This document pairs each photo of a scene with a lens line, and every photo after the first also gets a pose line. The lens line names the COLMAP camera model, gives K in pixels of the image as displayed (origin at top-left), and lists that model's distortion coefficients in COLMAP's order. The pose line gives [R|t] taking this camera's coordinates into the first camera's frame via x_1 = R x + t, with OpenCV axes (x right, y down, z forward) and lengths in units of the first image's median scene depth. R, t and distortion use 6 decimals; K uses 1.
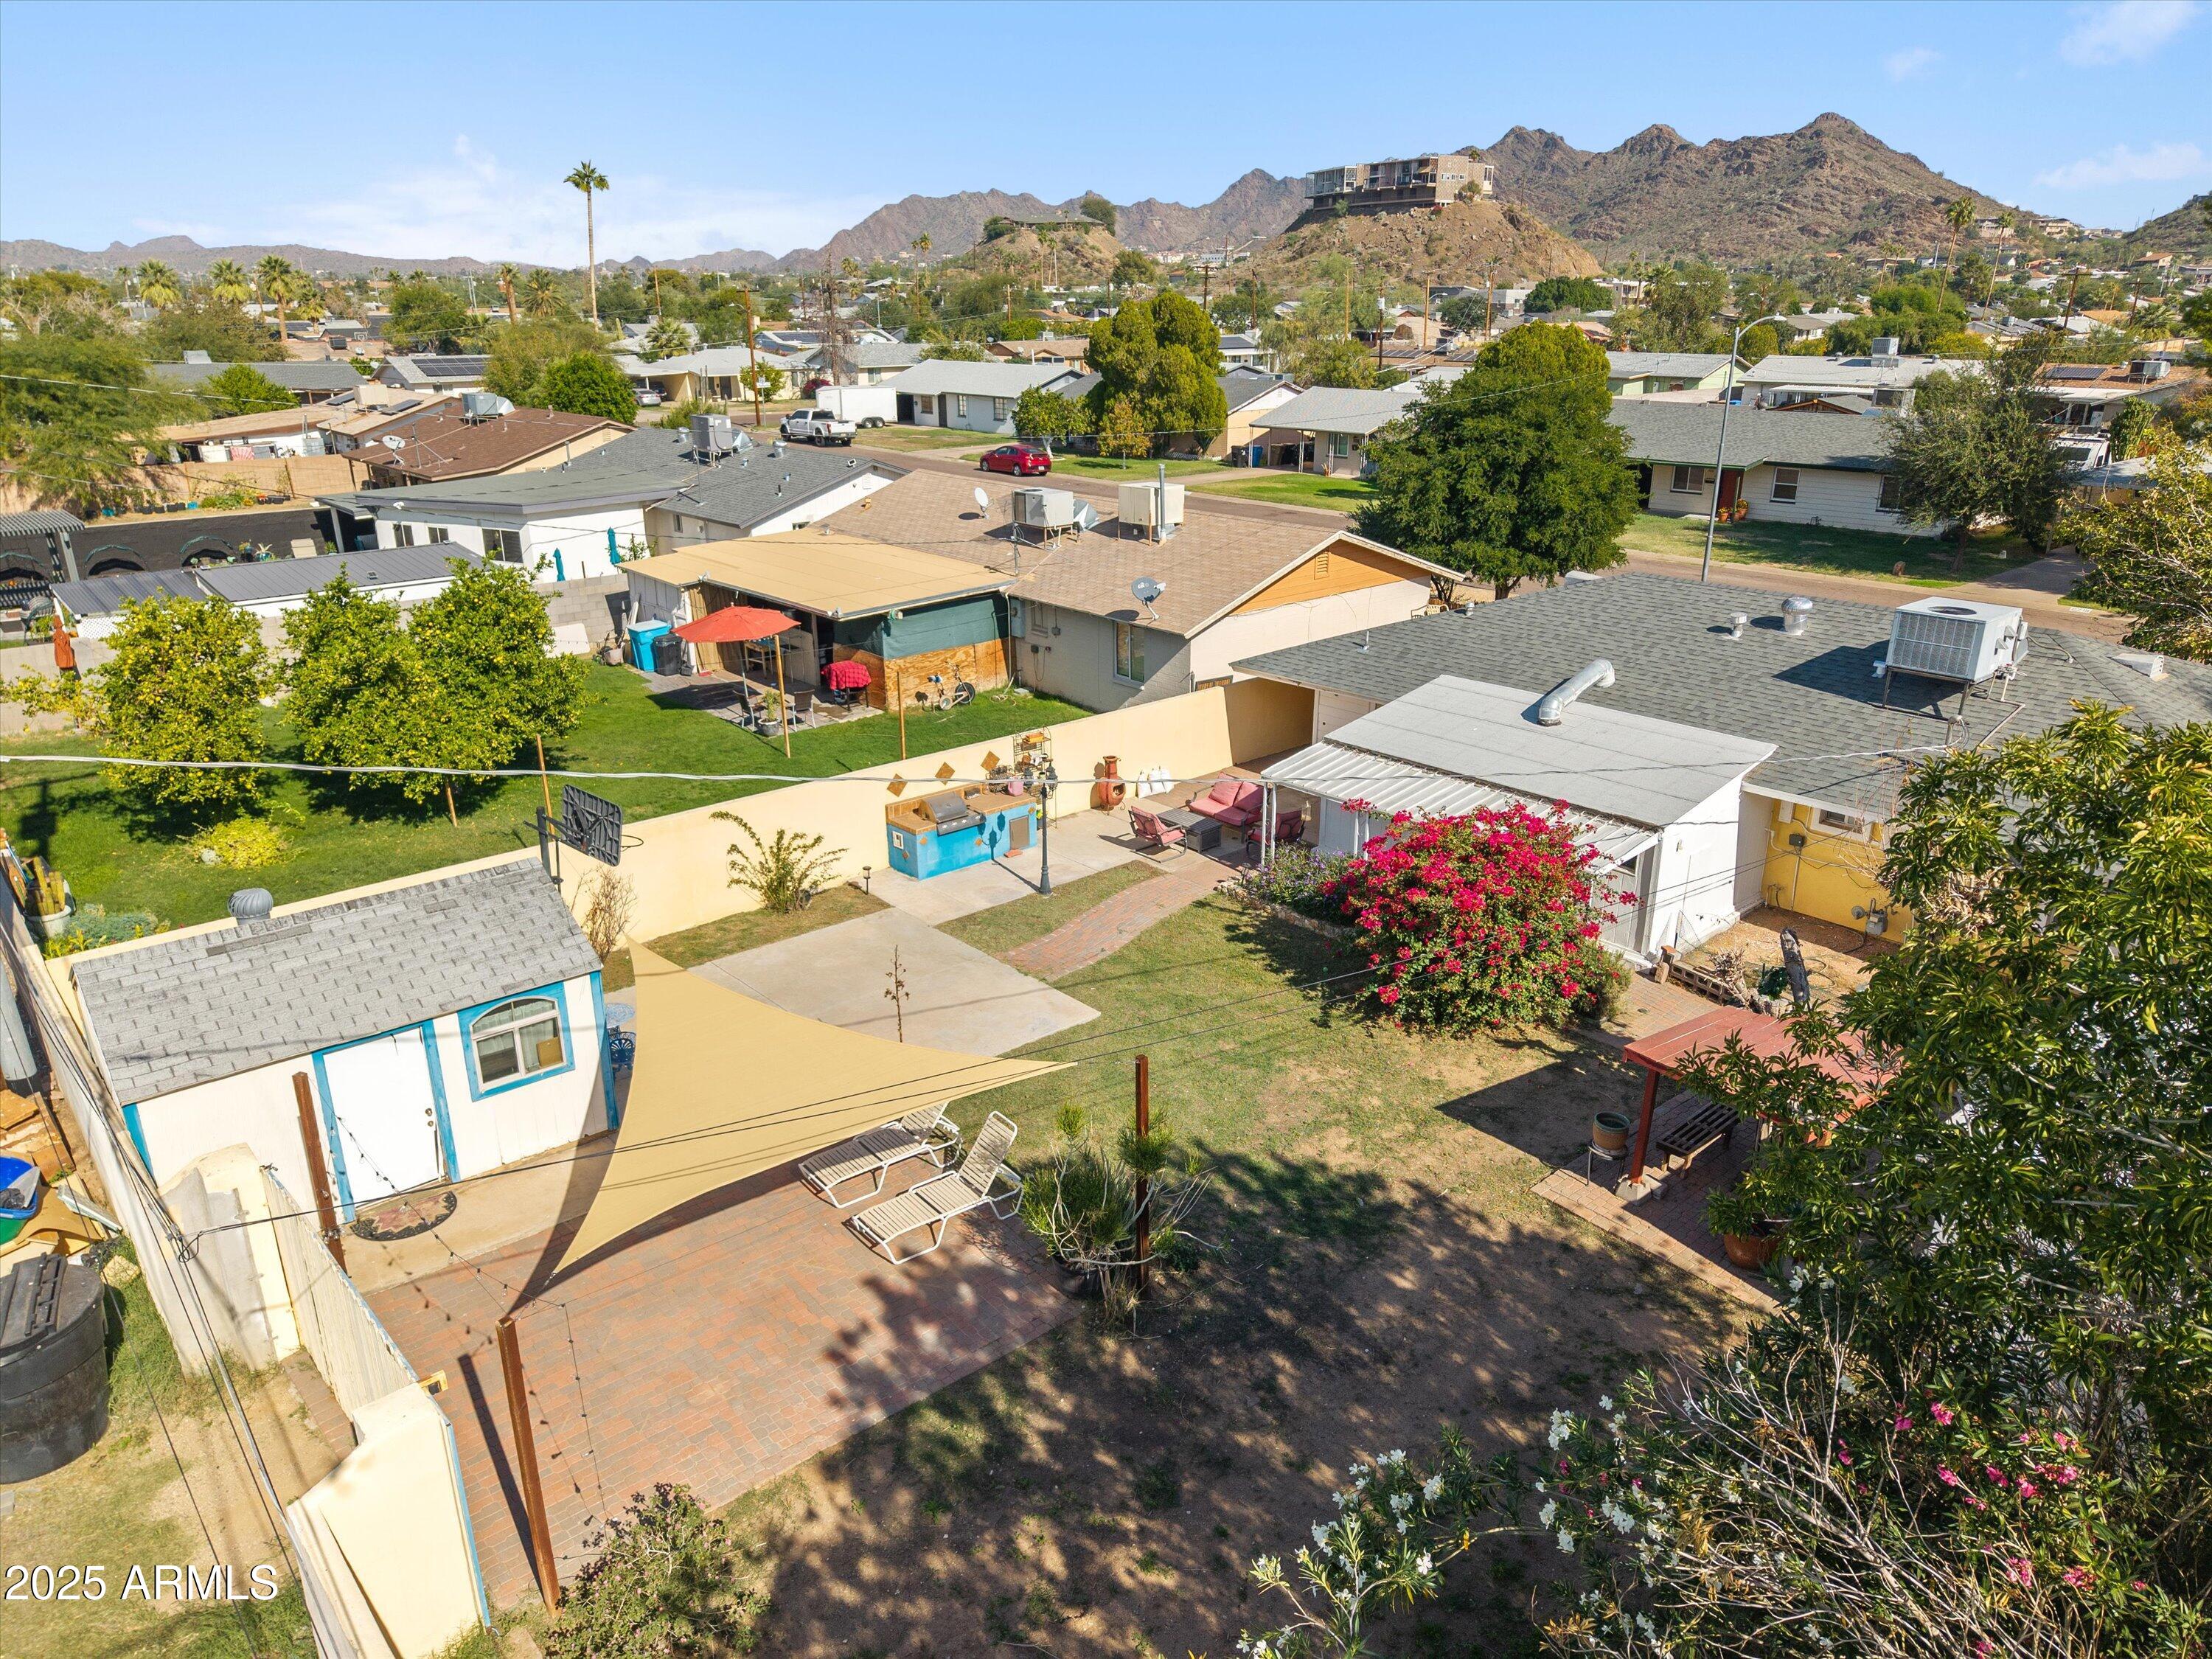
lens RADIAL K [[1472.9, 0, 1099.0], [0, 1472.9, 824.7], [0, 0, 1]] dist [0.021754, -0.023040]
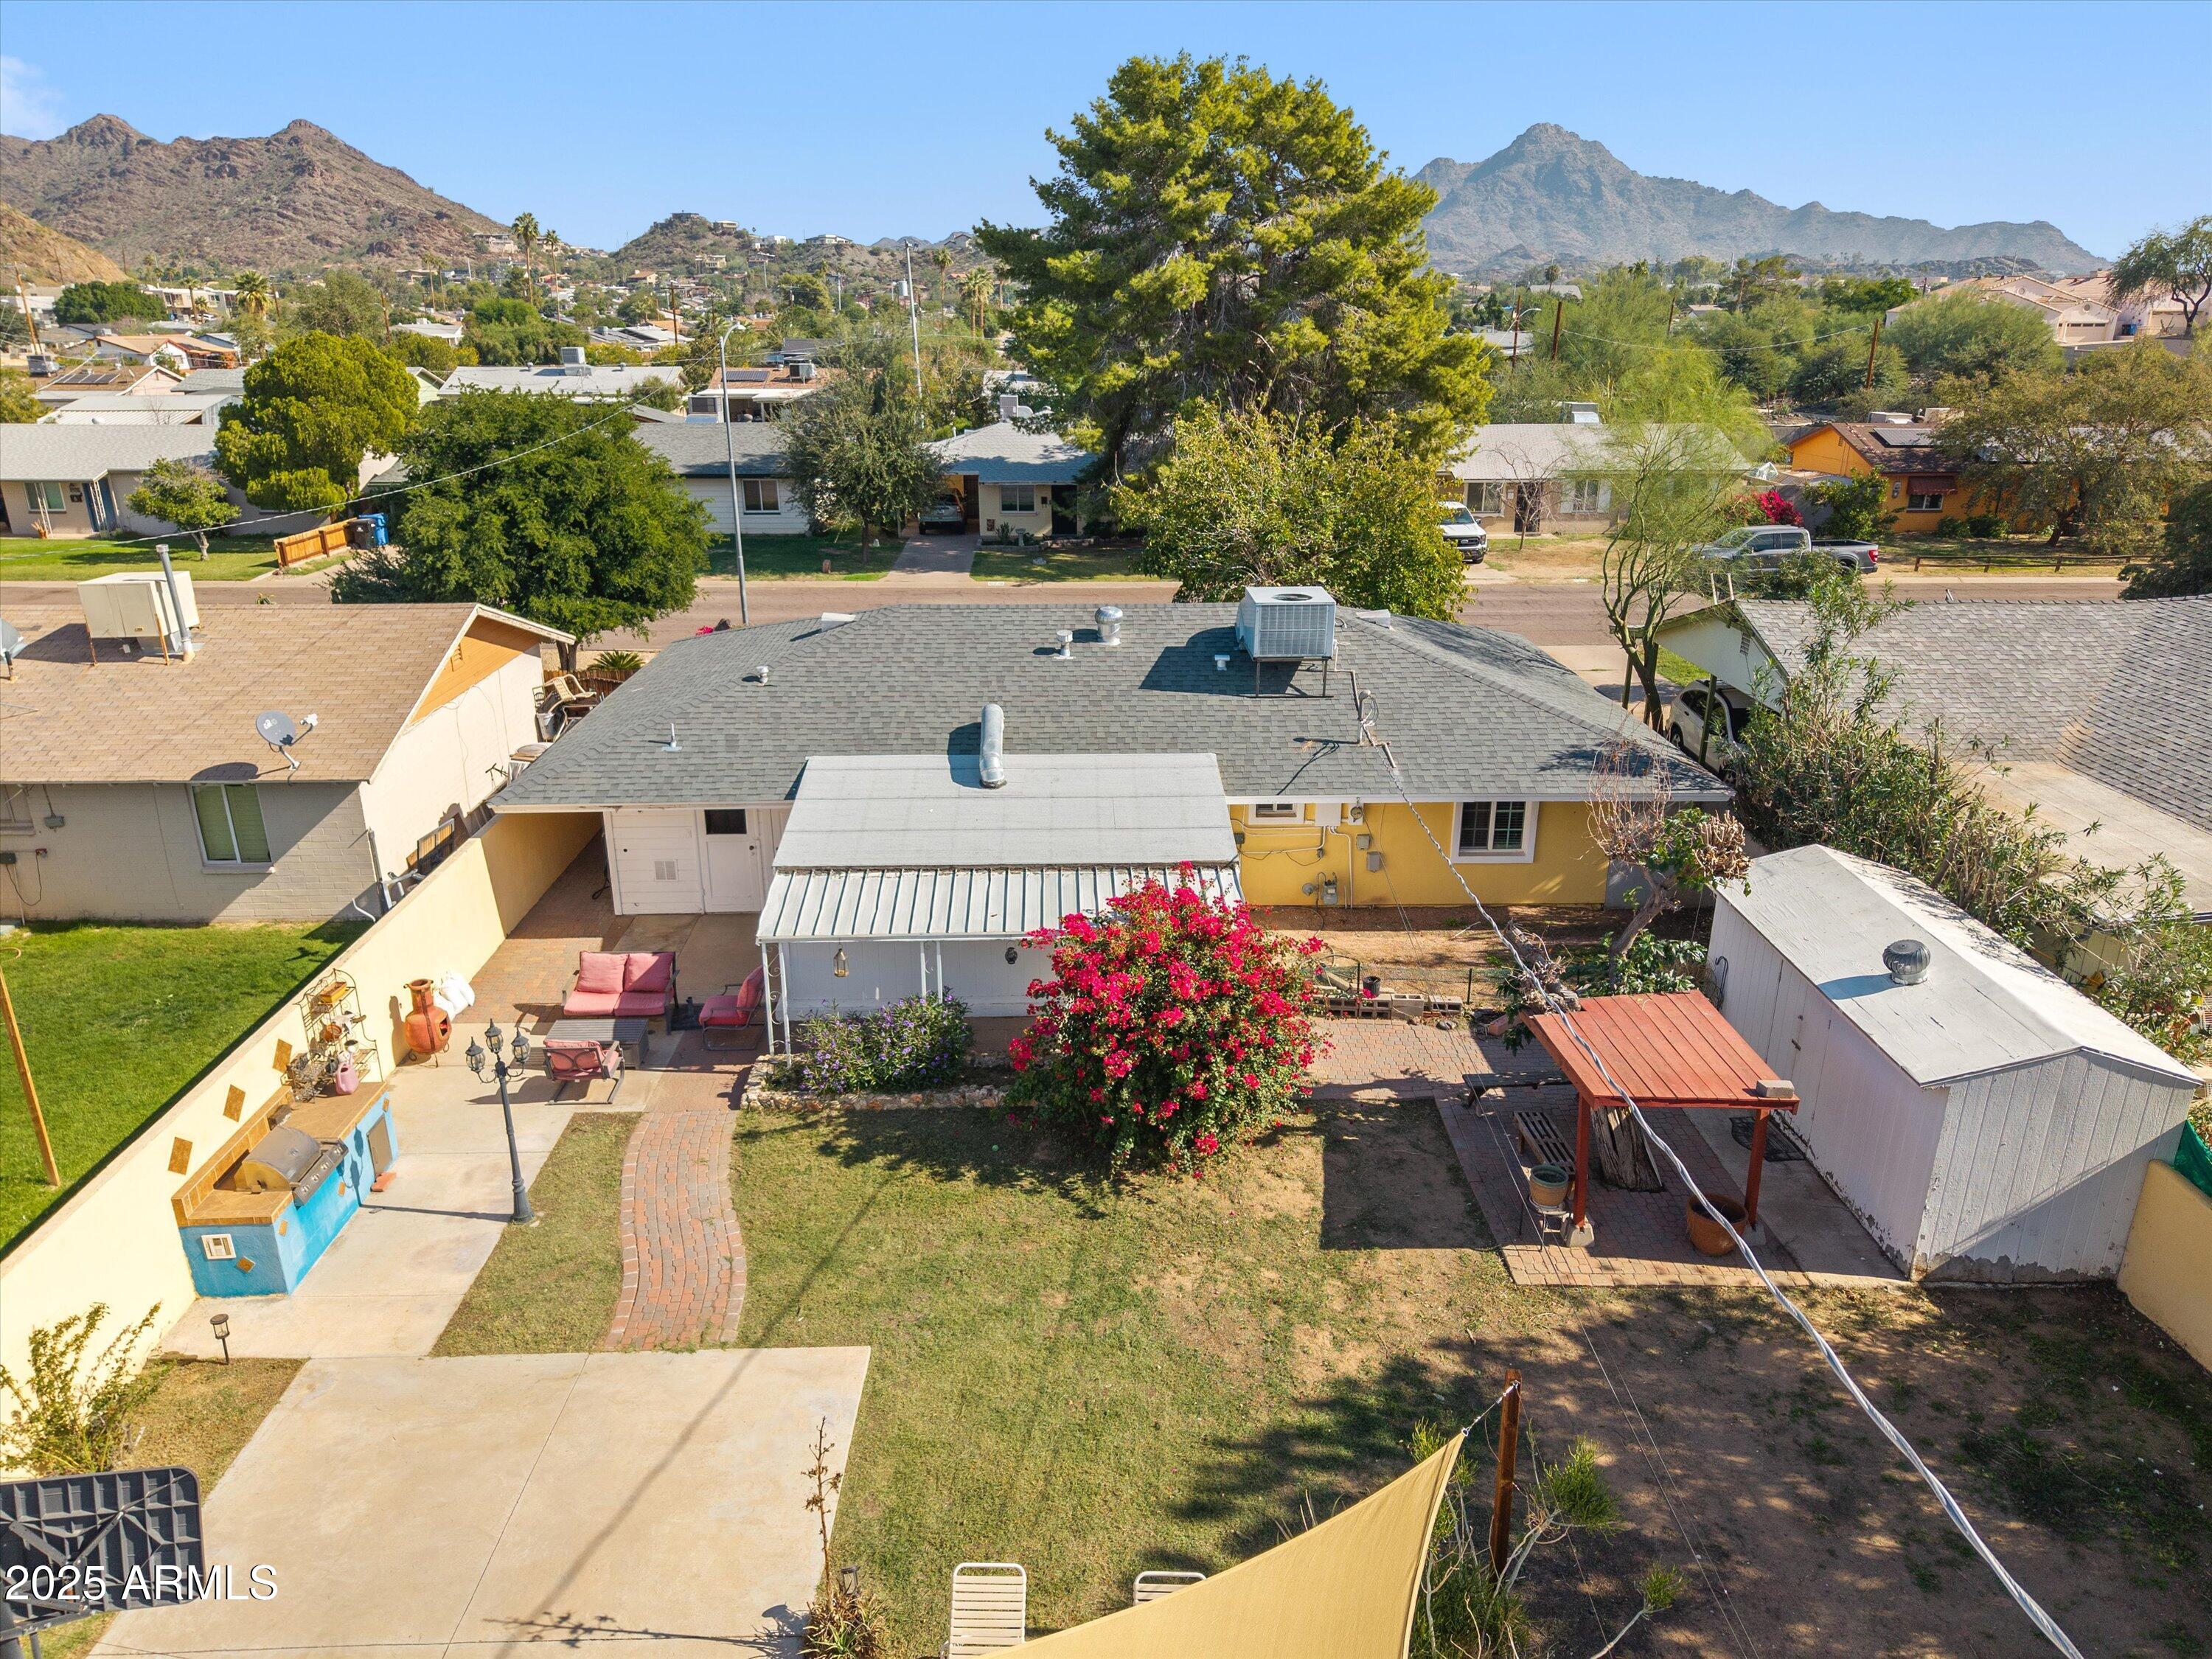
lens RADIAL K [[1472.9, 0, 1102.9], [0, 1472.9, 827.2], [0, 0, 1]] dist [0.021754, -0.023040]
pose [[0.633766, -0.250982, 0.731675, -0.321591], [0.254491, 0.960893, 0.109174, -0.129730], [-0.730462, 0.117014, 0.672854, 0.377700]]
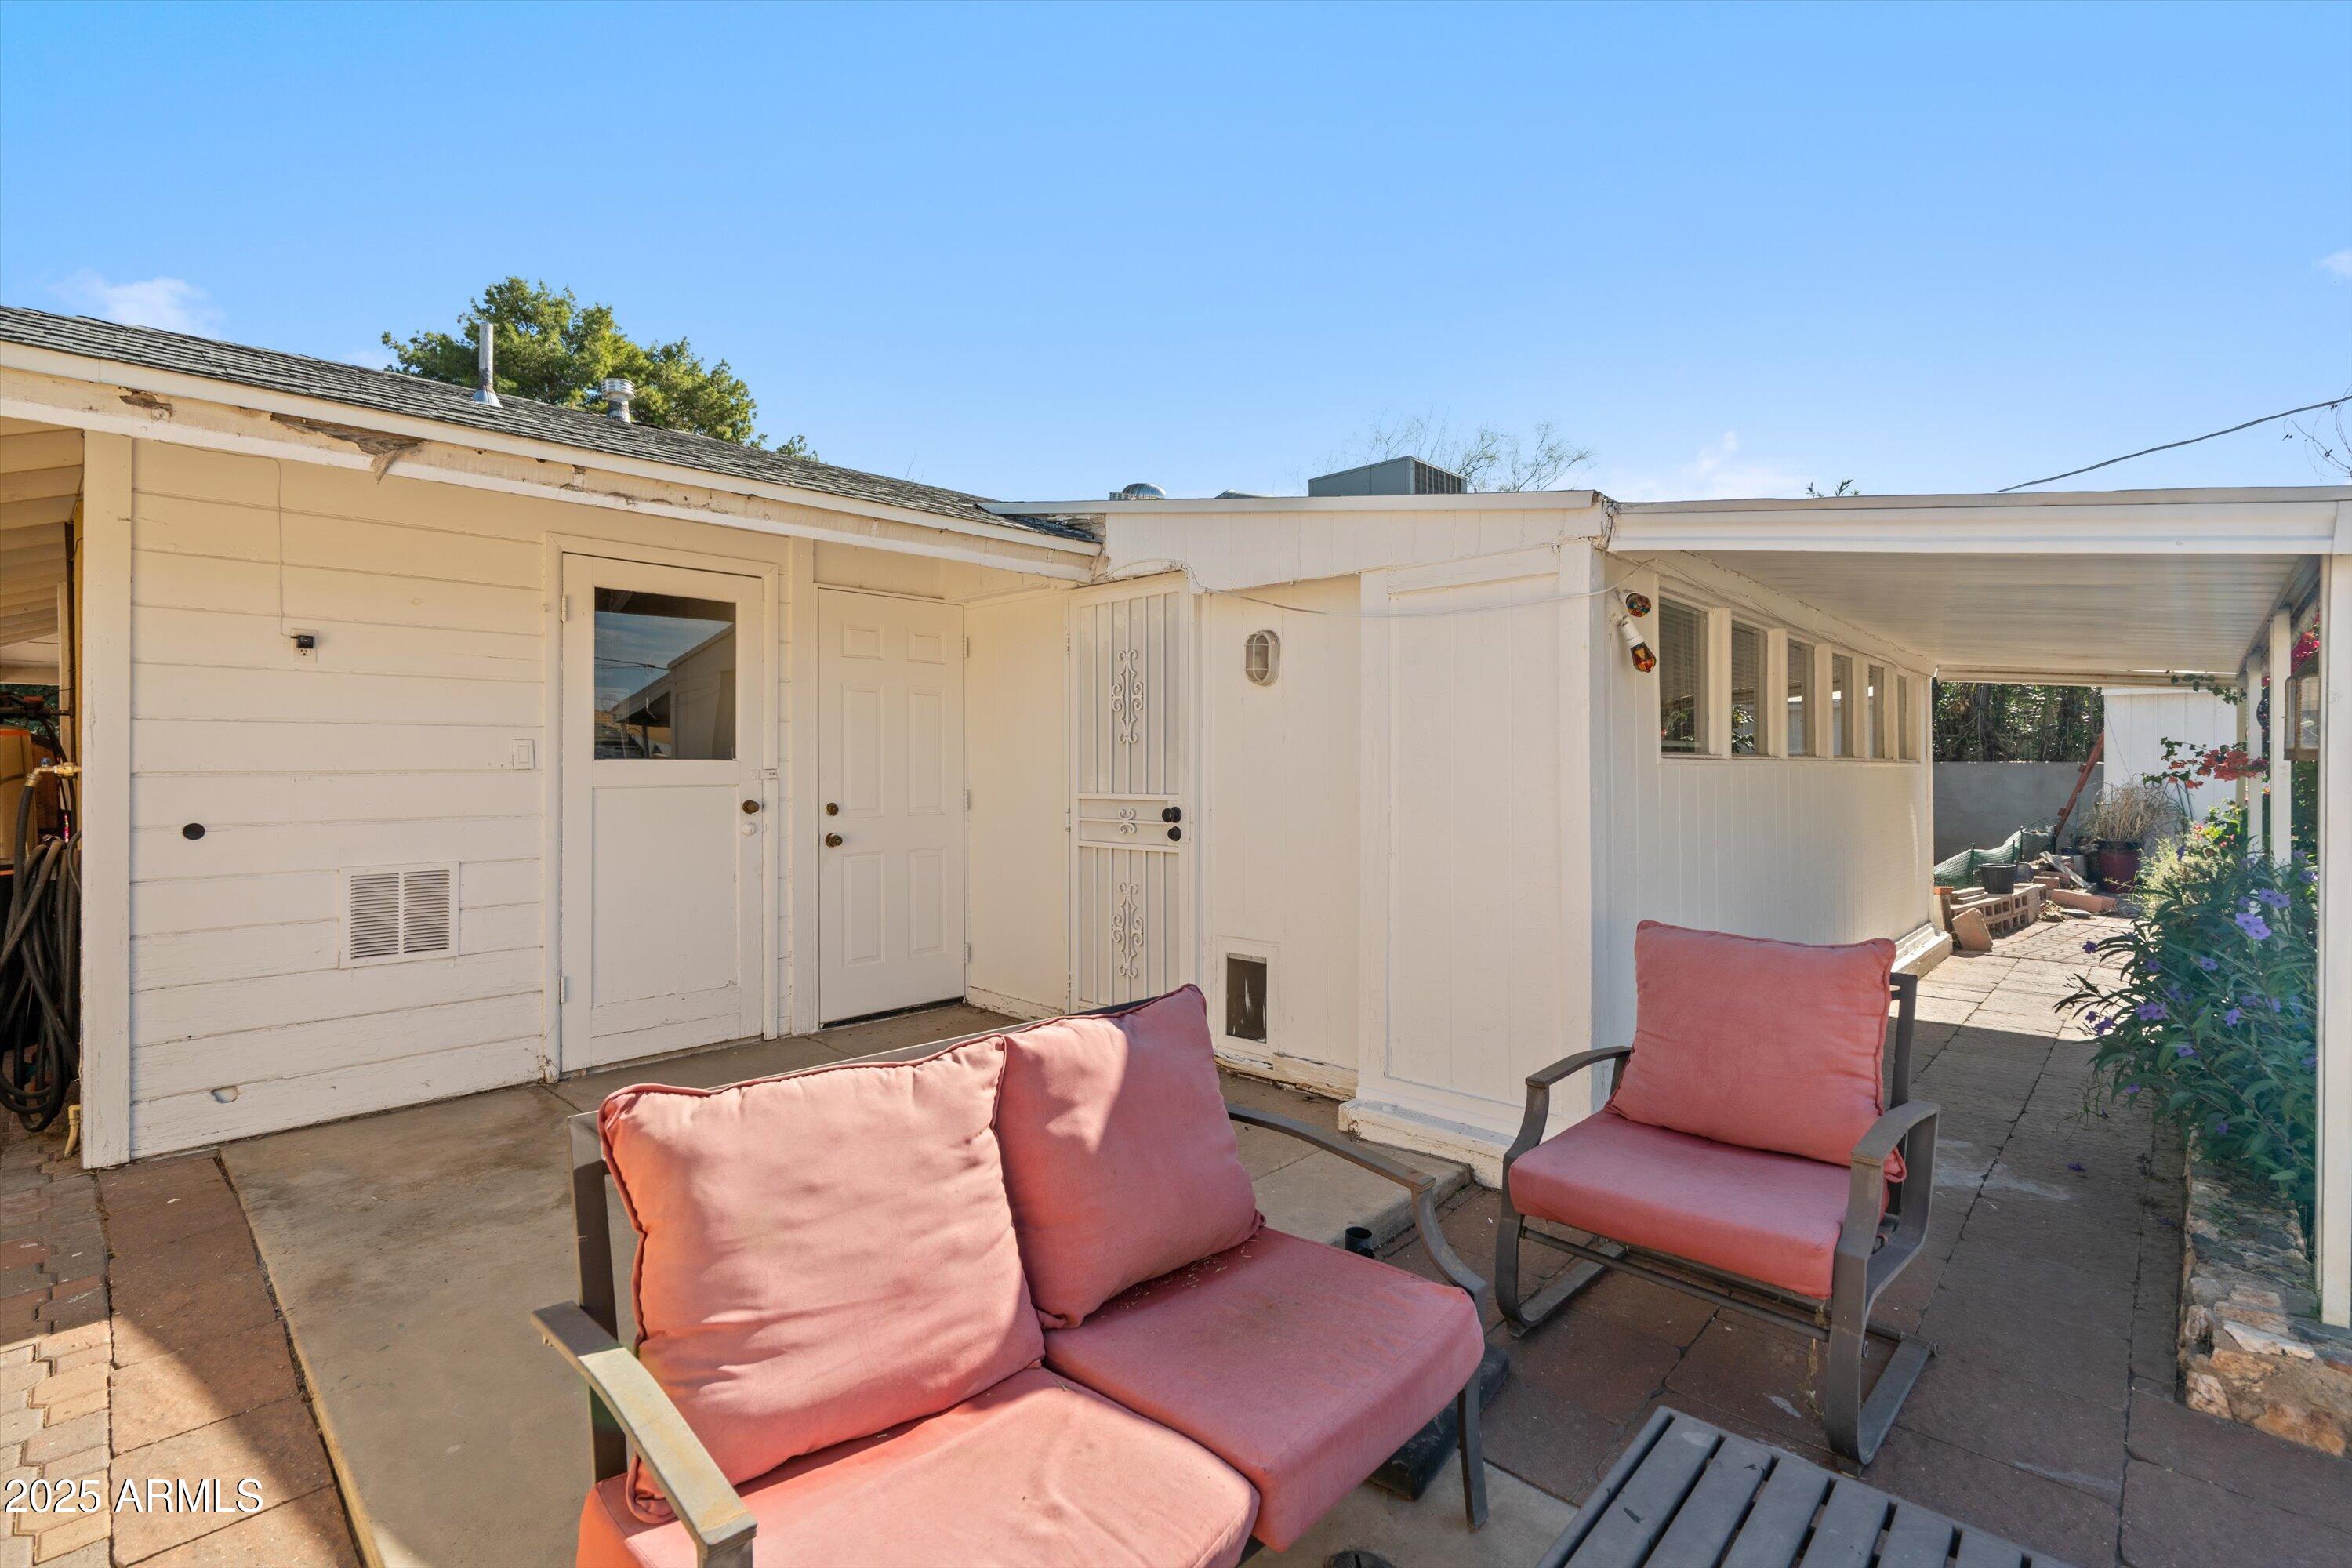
lens RADIAL K [[1047.5, 0, 1174.1], [0, 1047.5, 761.1], [0, 0, 1]] dist [0.002439, 0.000115]
pose [[-0.087580, 0.003456, 0.996152, 0.033138], [0.336154, 0.941440, 0.026288, -0.053252], [-0.937726, 0.337162, -0.083613, 1.159109]]
